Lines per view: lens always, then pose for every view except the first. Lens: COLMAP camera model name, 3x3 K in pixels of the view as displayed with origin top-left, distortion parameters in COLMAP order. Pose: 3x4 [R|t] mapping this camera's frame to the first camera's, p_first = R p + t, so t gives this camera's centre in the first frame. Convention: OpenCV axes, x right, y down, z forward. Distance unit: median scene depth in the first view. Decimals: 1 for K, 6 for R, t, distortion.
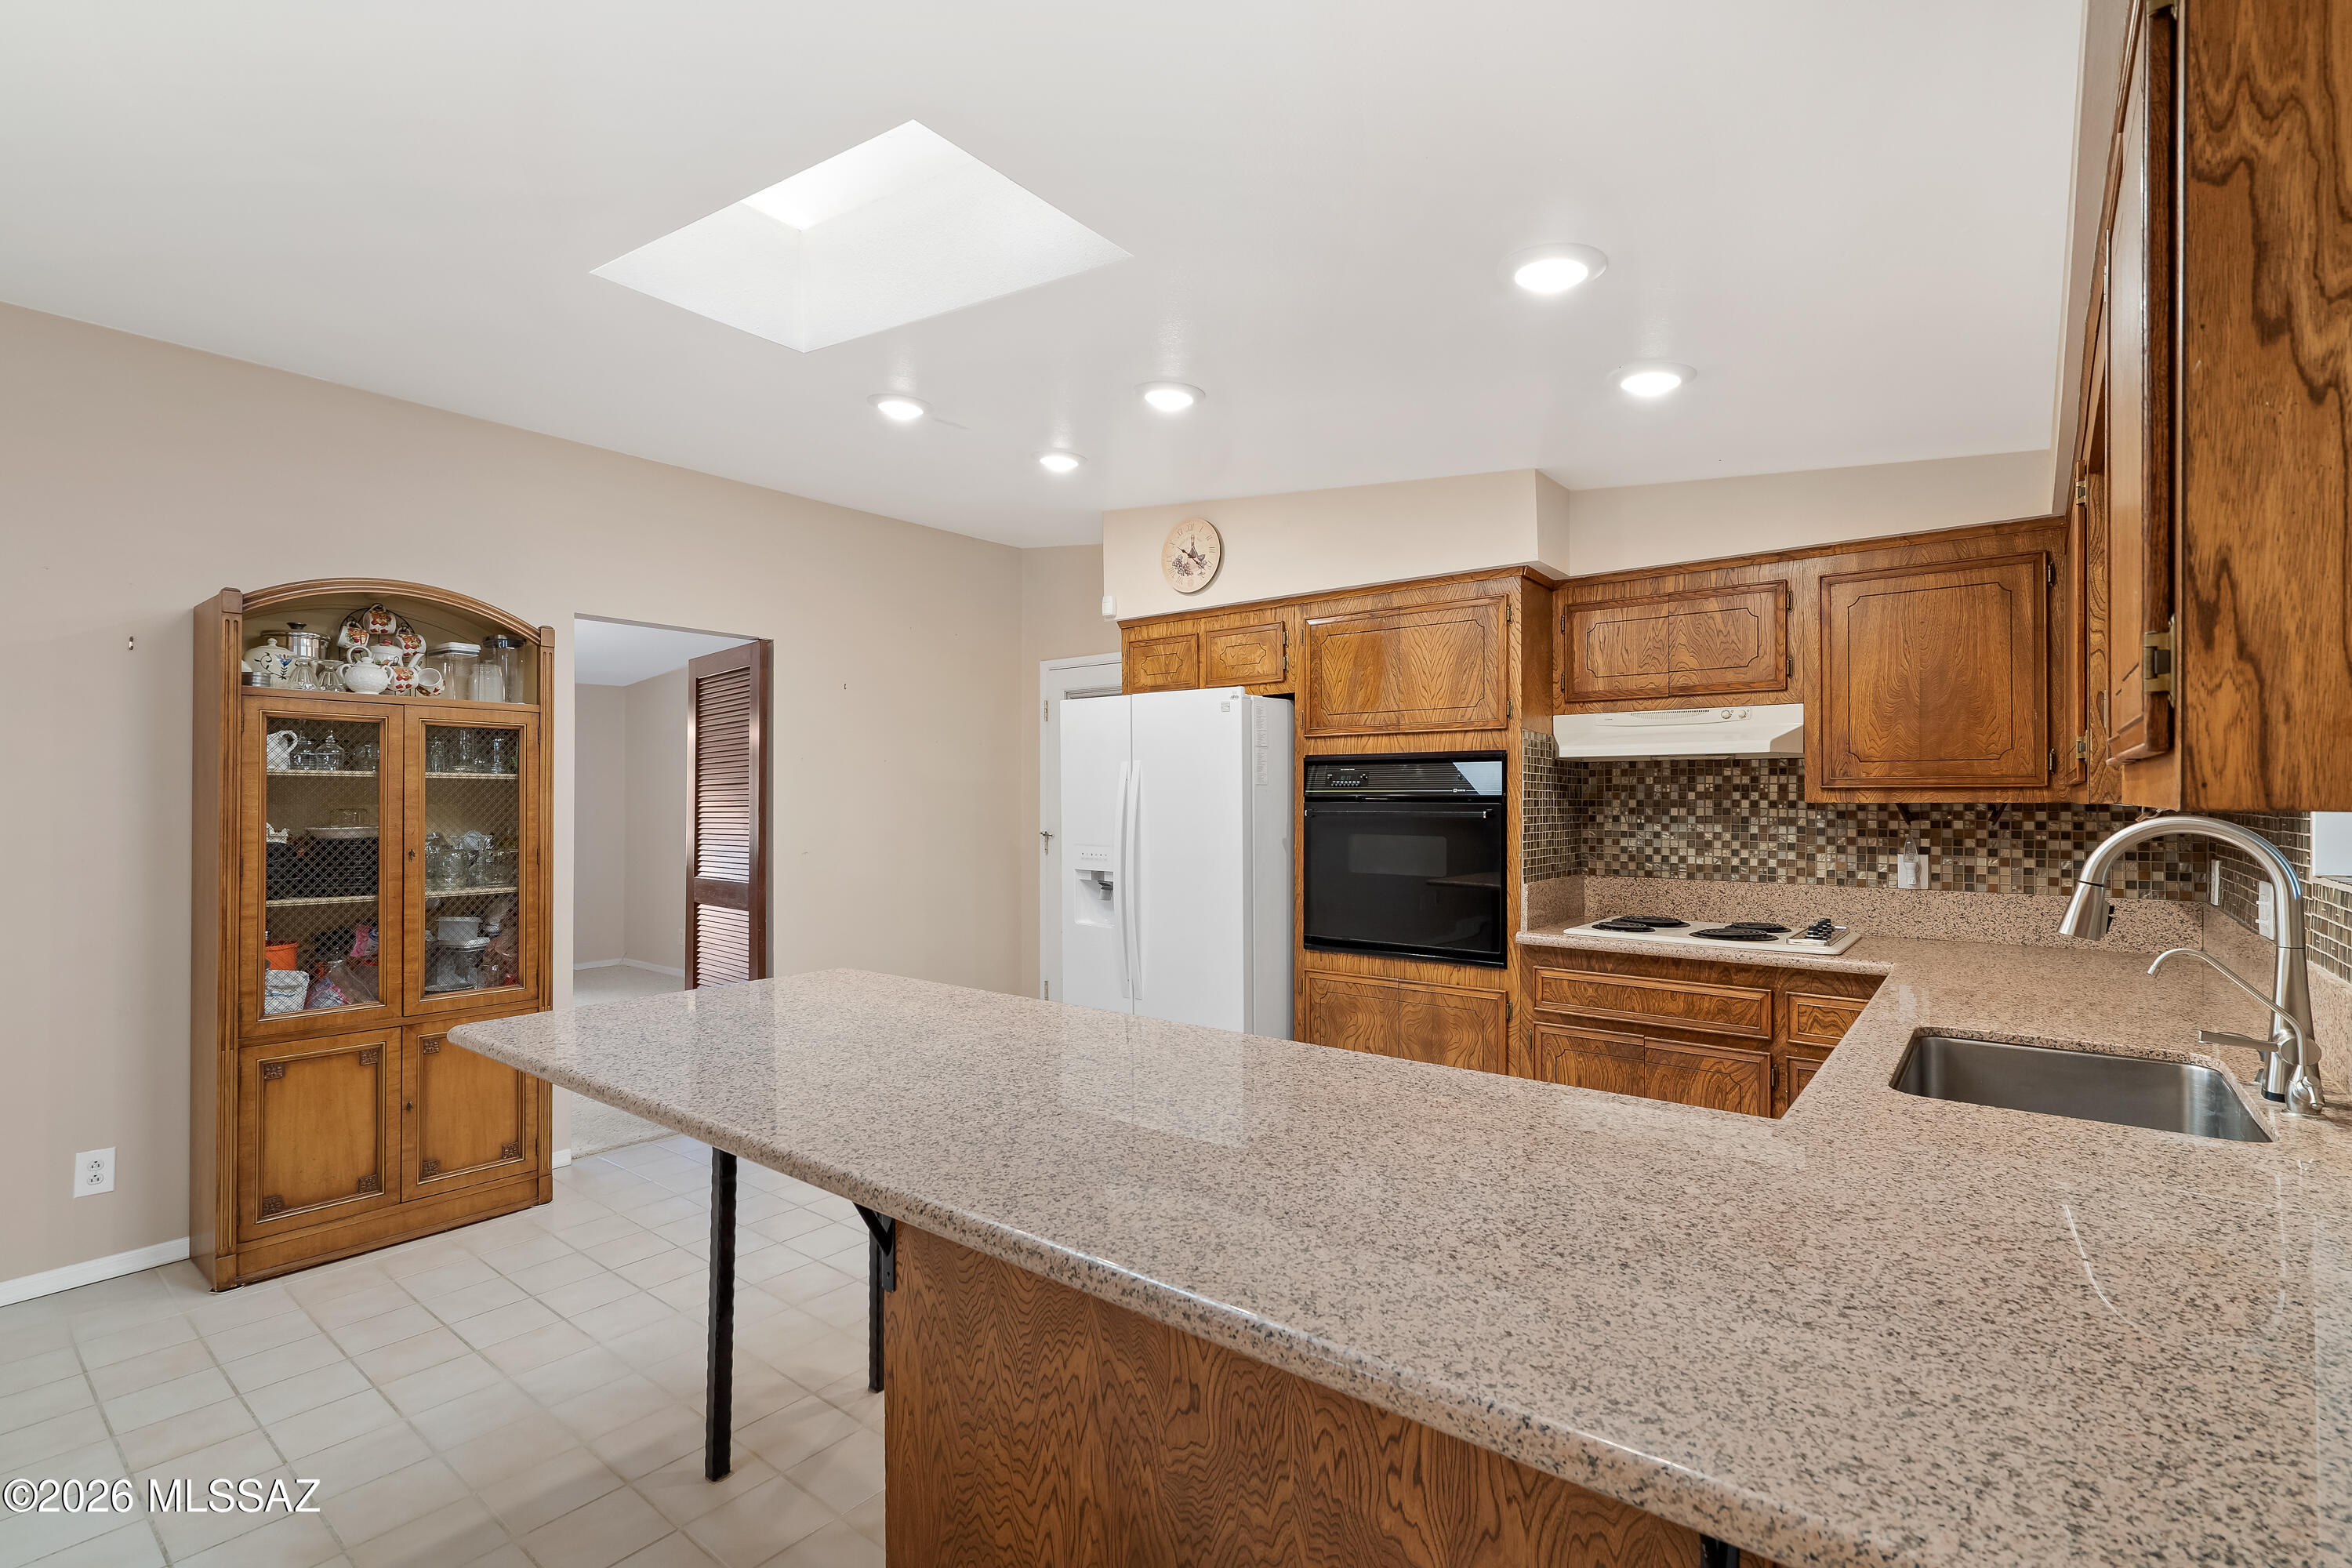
lens RADIAL K [[1080.2, 0, 1168.7], [0, 1080.2, 792.5], [0, 0, 1]] dist [-0.003531, 0.002101]
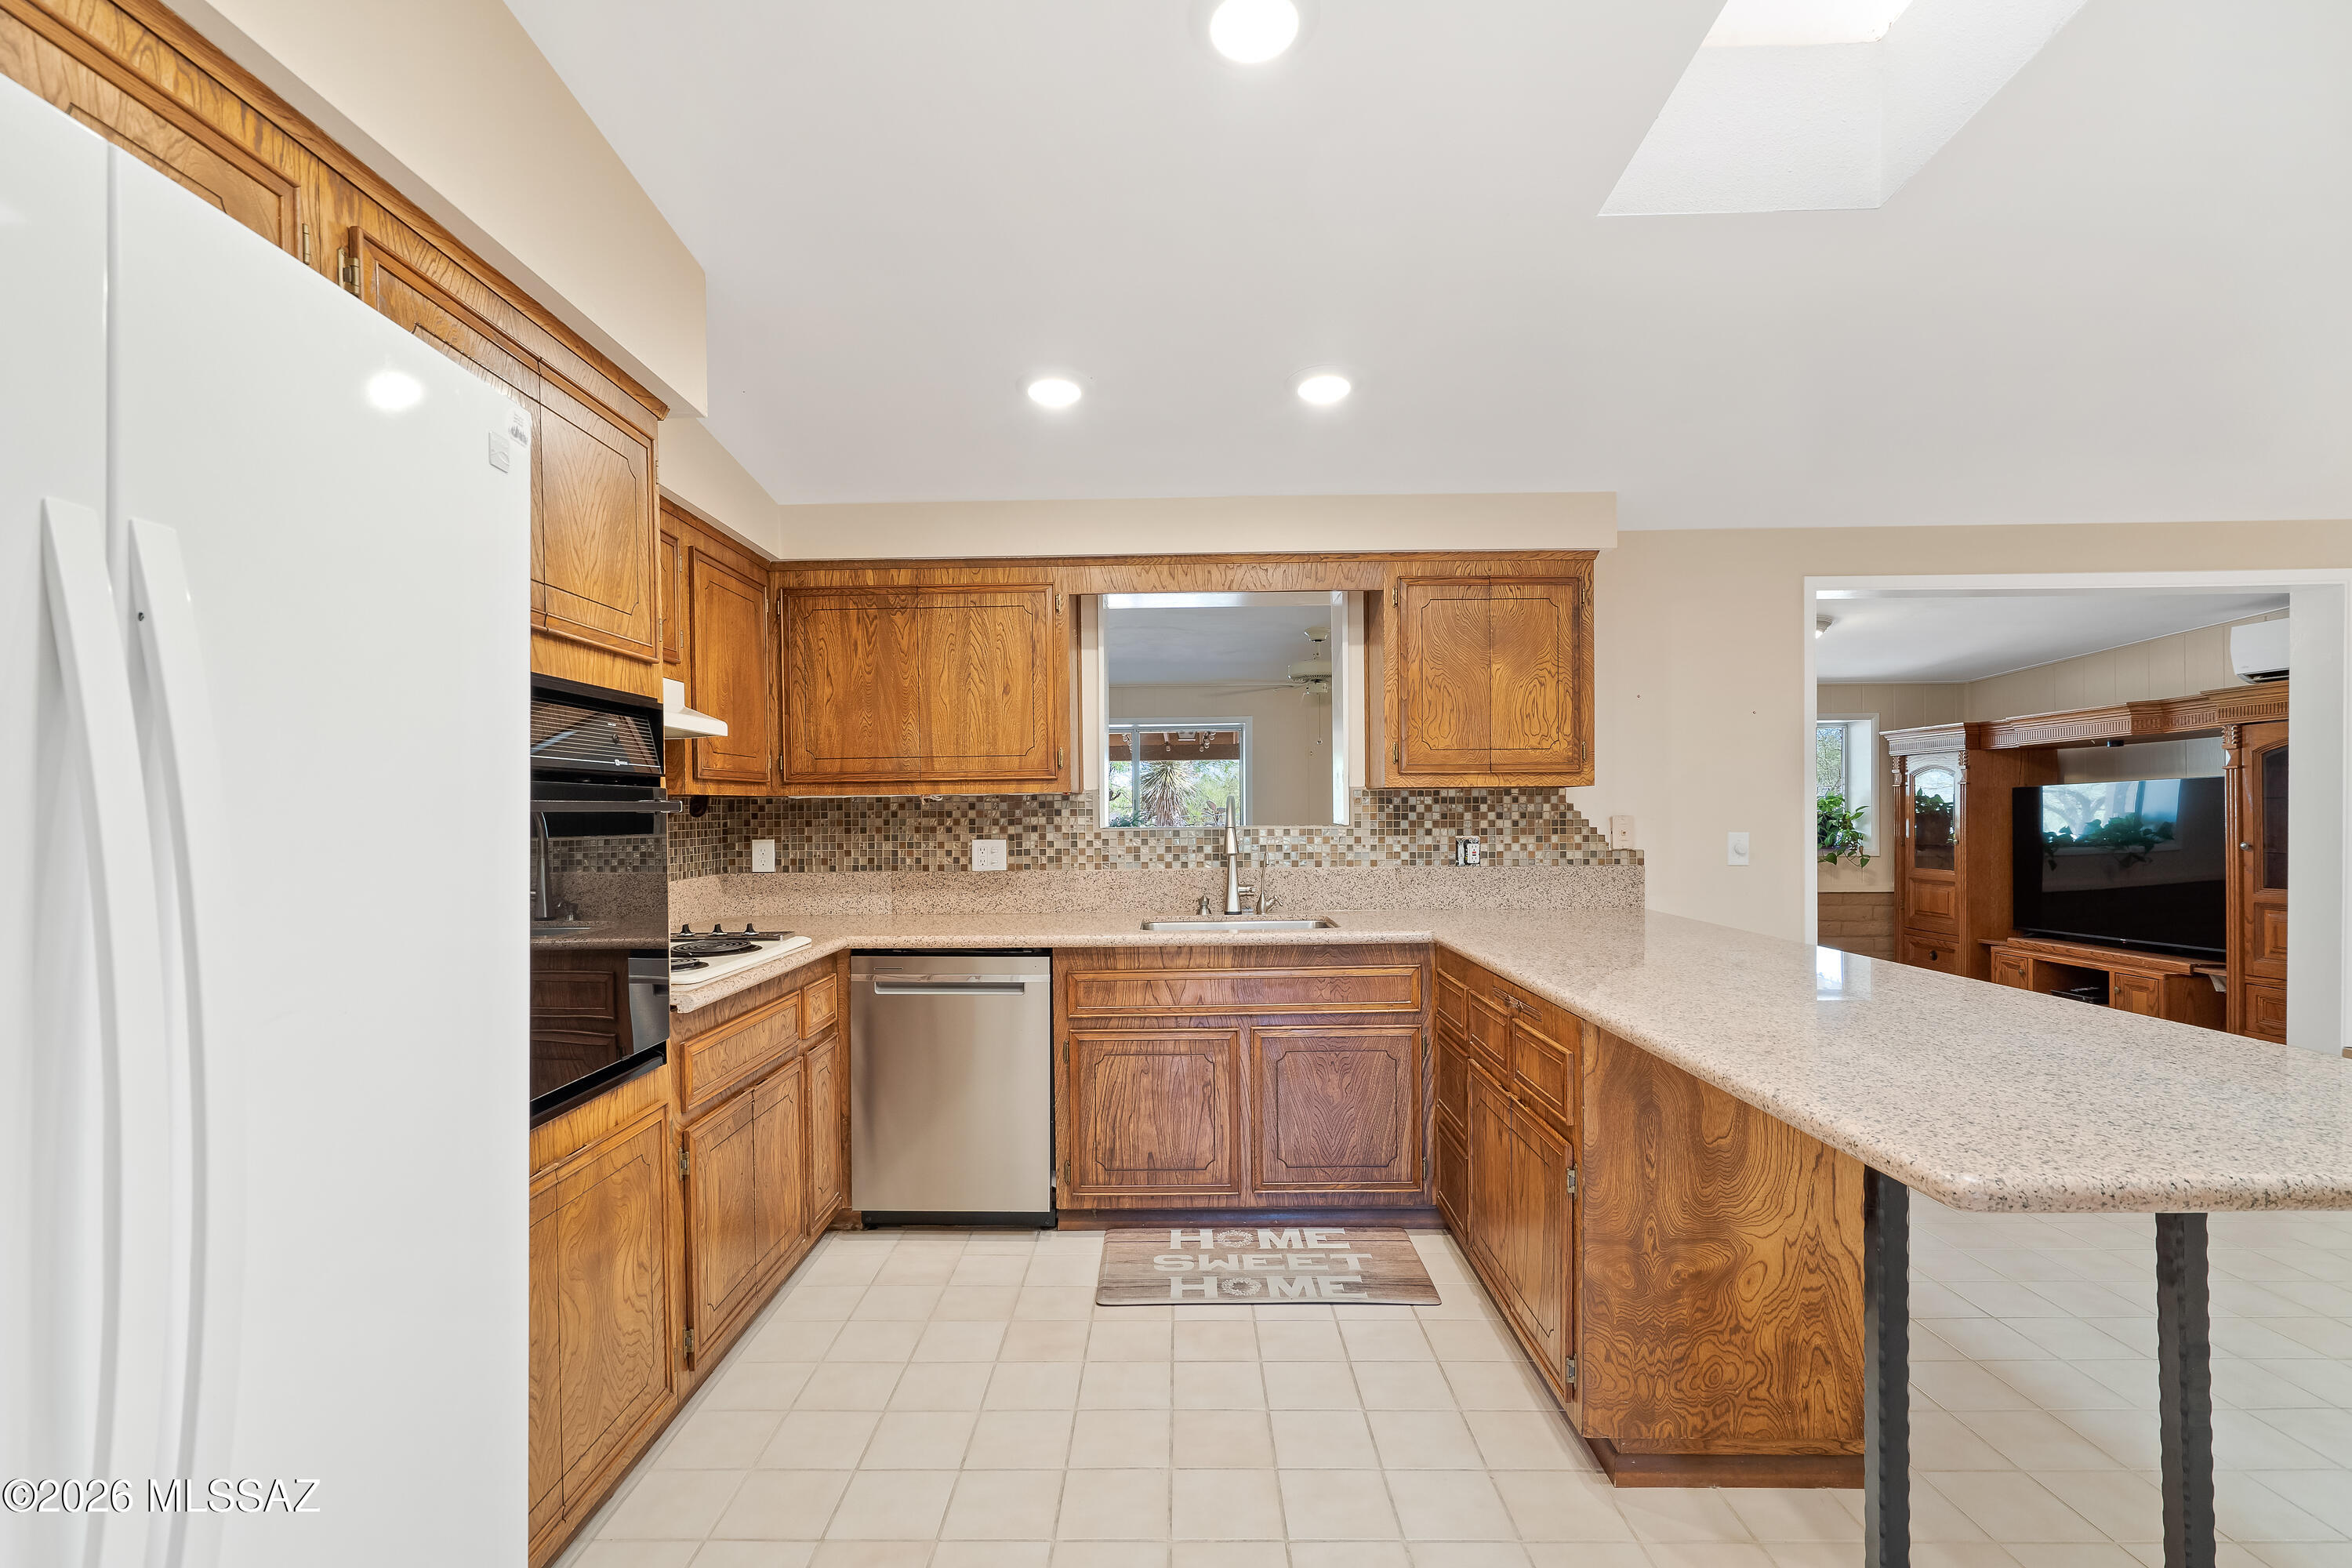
lens RADIAL K [[1080.2, 0, 1168.4], [0, 1080.2, 820.4], [0, 0, 1]] dist [-0.003531, 0.002101]
pose [[-0.622752, -0.001560, 0.782418, -0.340812], [0.006739, 0.999950, 0.007358, 0.026010], [-0.782390, 0.009855, -0.622710, 1.179523]]
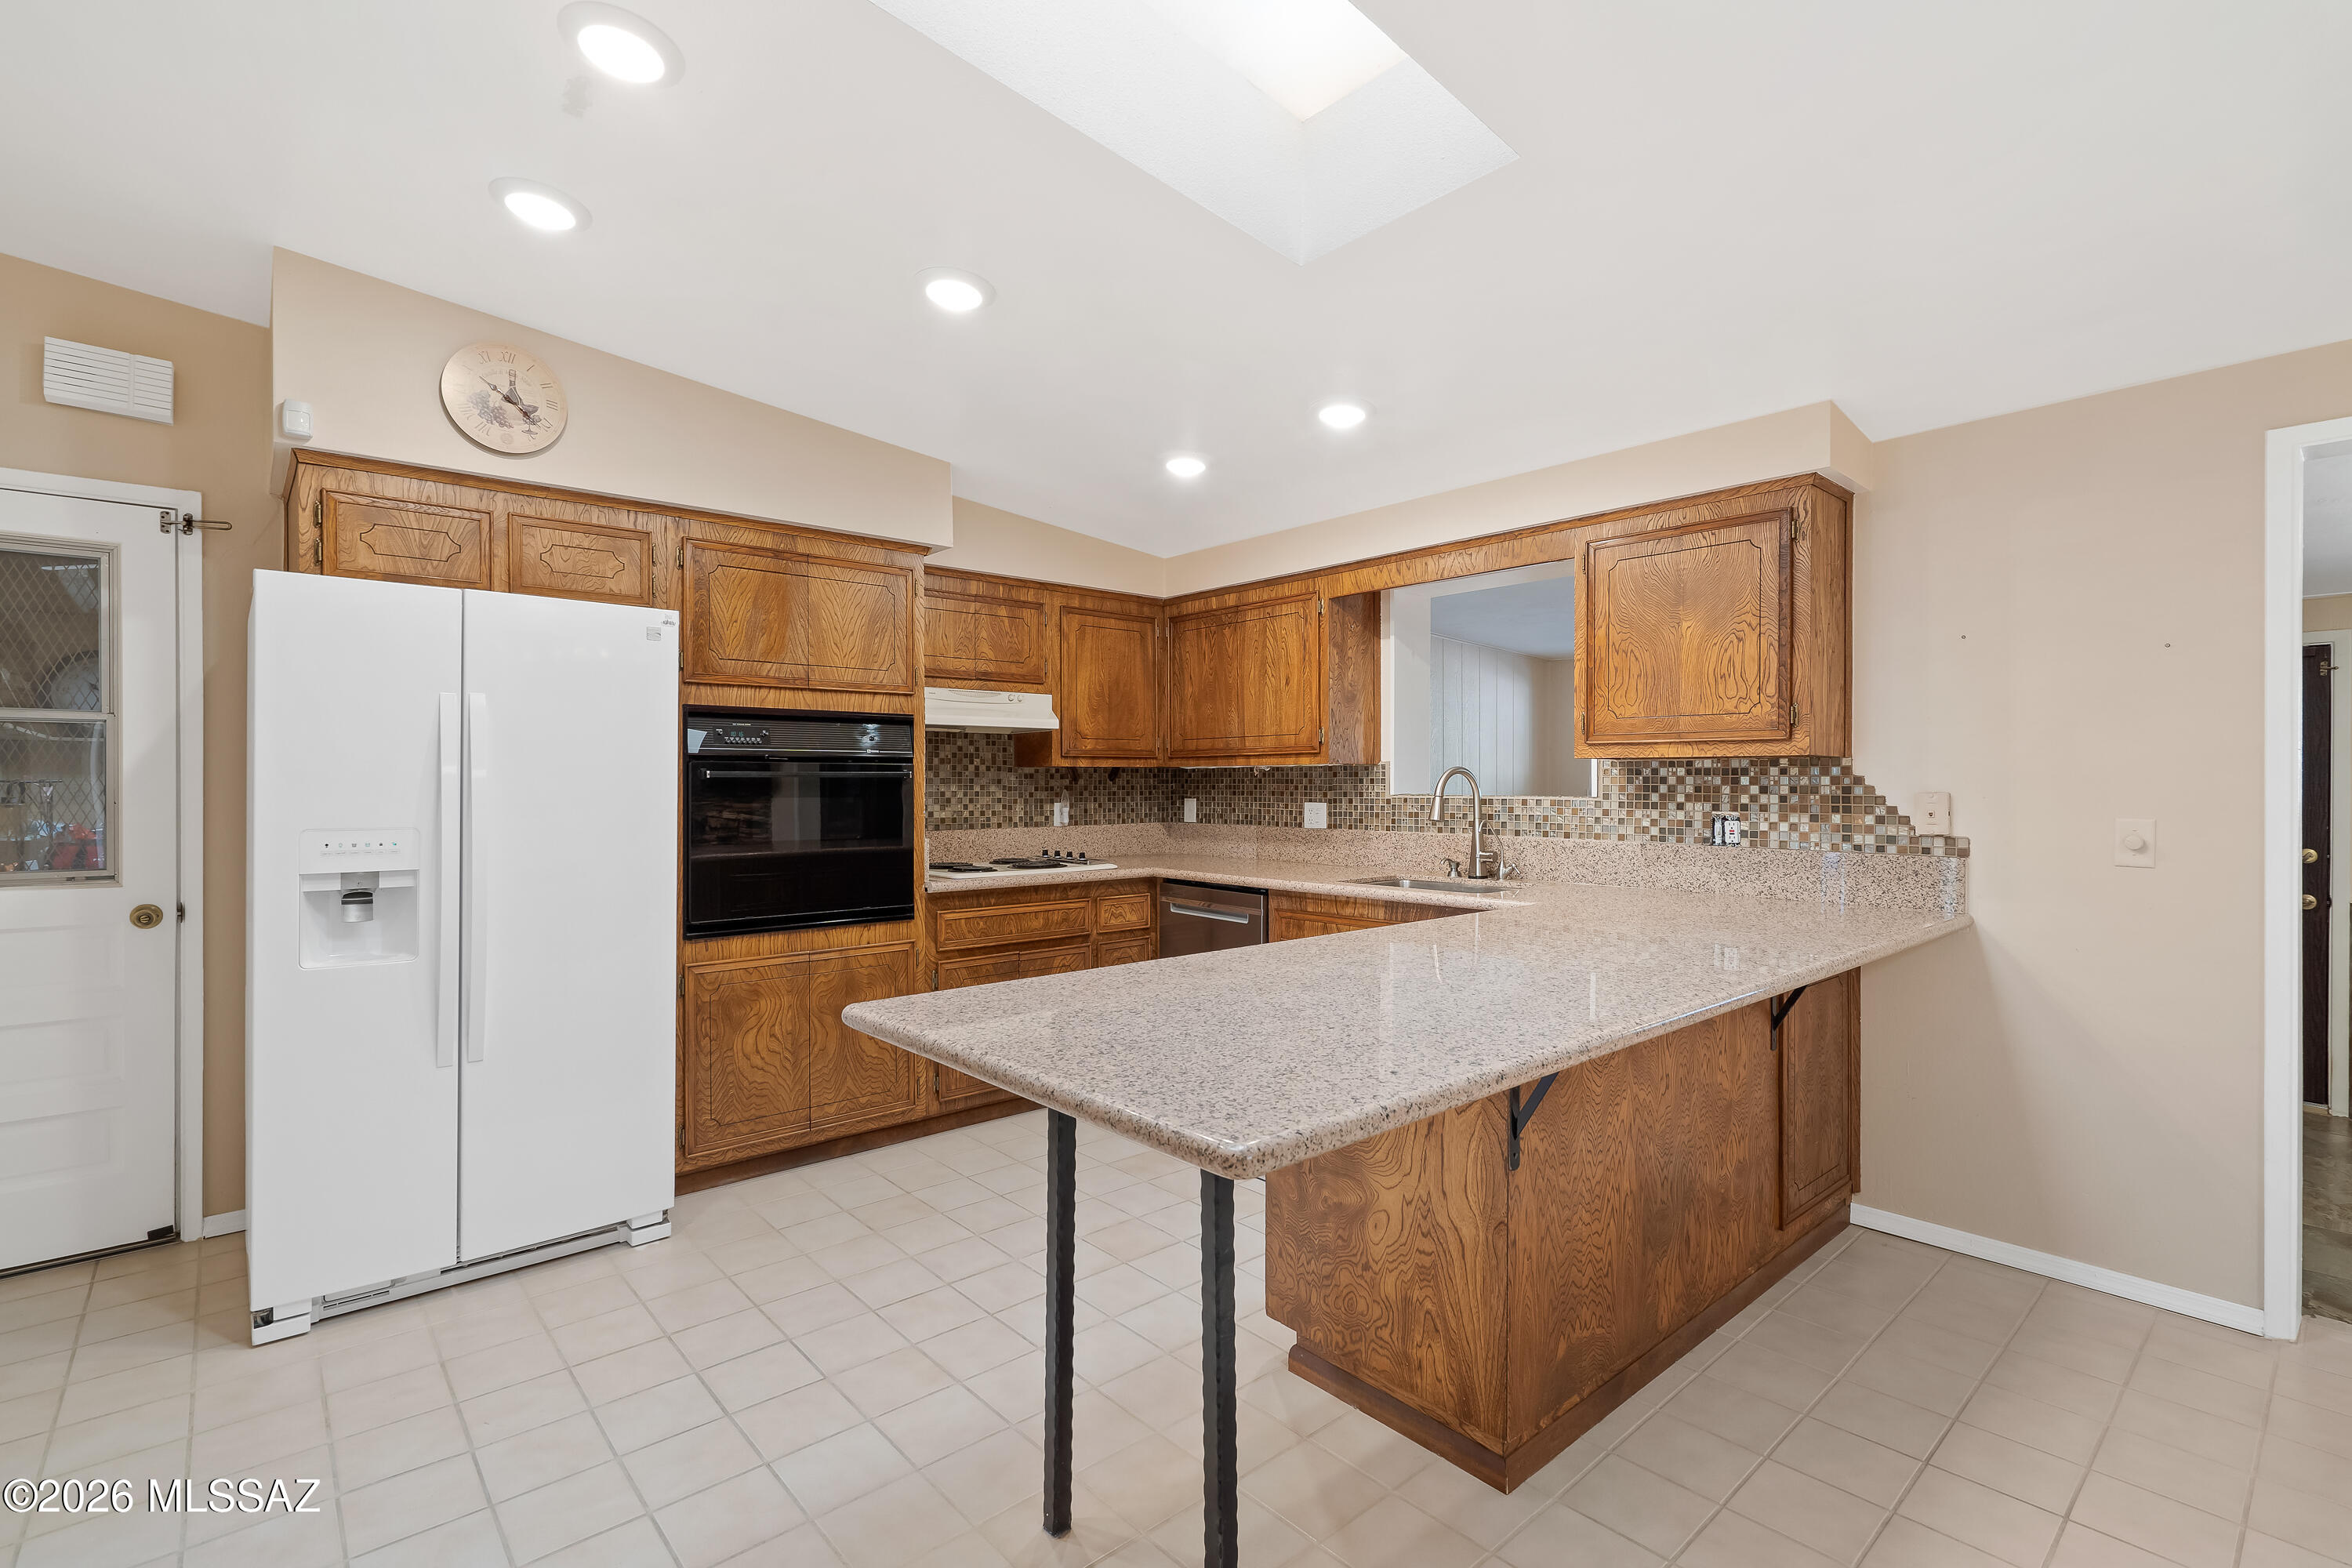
lens RADIAL K [[1080.2, 0, 1178.4], [0, 1080.2, 783.9], [0, 0, 1]] dist [-0.003531, 0.002101]
pose [[0.166800, -0.003023, 0.985986, -0.716352], [-0.003710, 0.999986, 0.003694, 0.024910], [-0.985984, -0.004274, 0.166786, 0.576155]]
